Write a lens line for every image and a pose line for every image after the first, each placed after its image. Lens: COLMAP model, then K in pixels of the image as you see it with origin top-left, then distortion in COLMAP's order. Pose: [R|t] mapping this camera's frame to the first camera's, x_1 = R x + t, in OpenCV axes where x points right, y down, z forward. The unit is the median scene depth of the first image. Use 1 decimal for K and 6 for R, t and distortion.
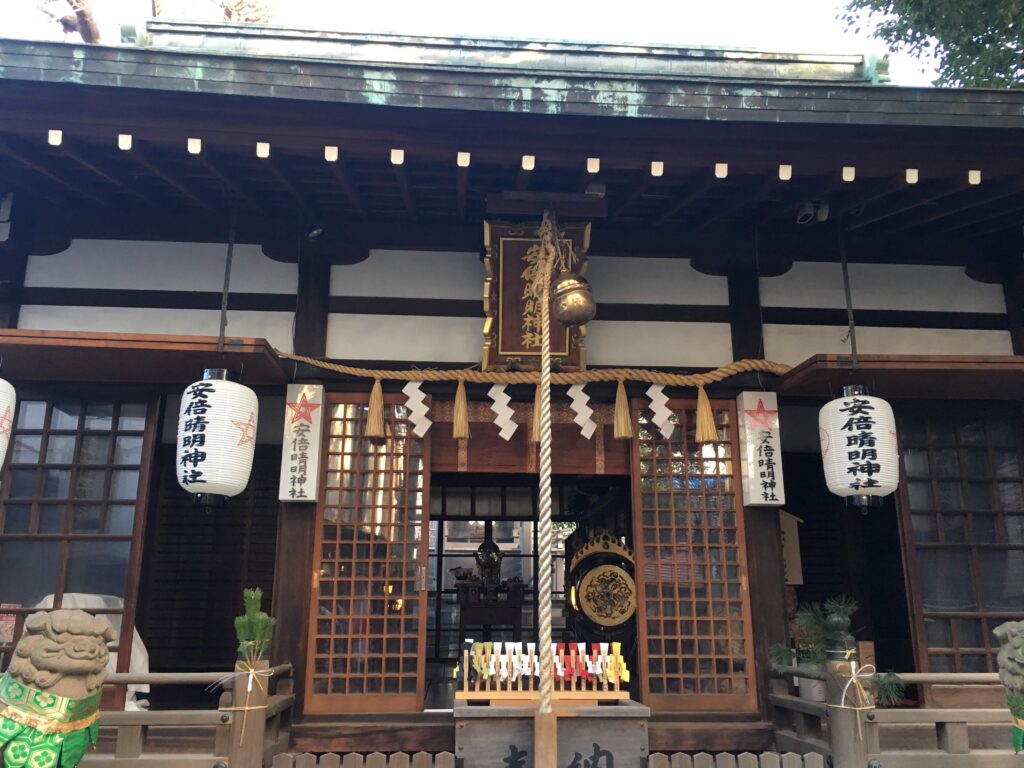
lens RADIAL K [[873.1, 0, 512.0], [0, 873.1, 384.0], [0, 0, 1]] dist [0.014239, -0.012200]
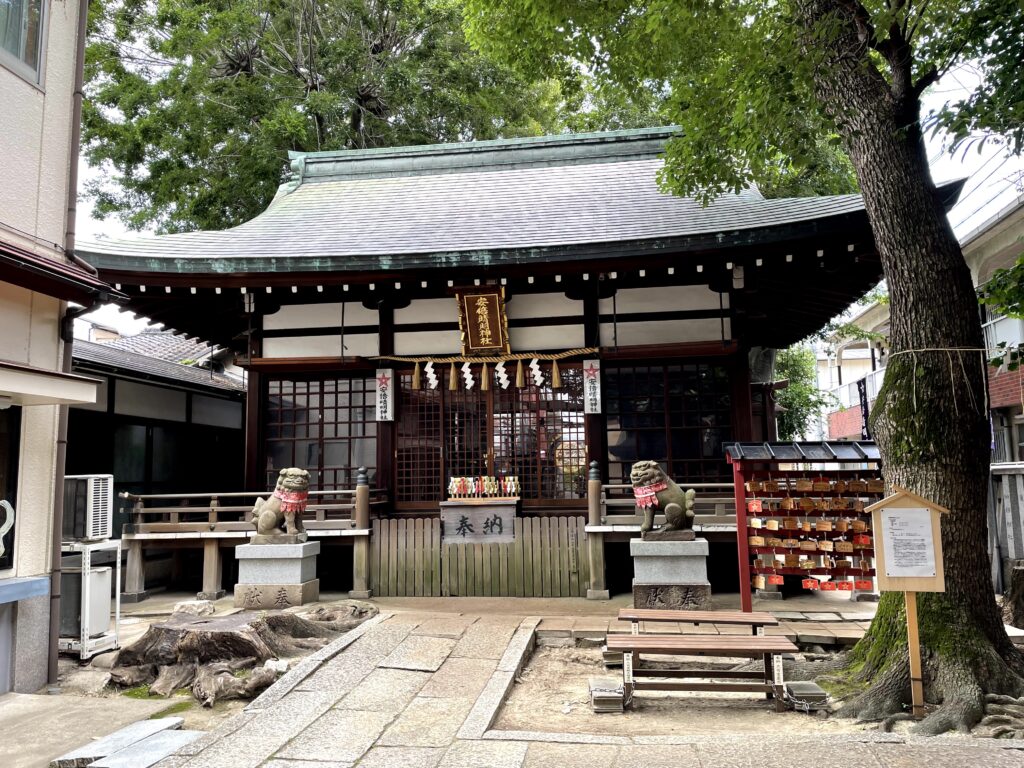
lens RADIAL K [[787.0, 0, 526.6], [0, 787.0, 379.1], [0, 0, 1]] dist [0.029065, -0.035096]
pose [[0.980187, -0.047937, -0.192187, 0.505934], [0.074644, 0.988135, 0.134229, -0.216346], [0.183472, -0.145915, 0.972135, -0.892730]]
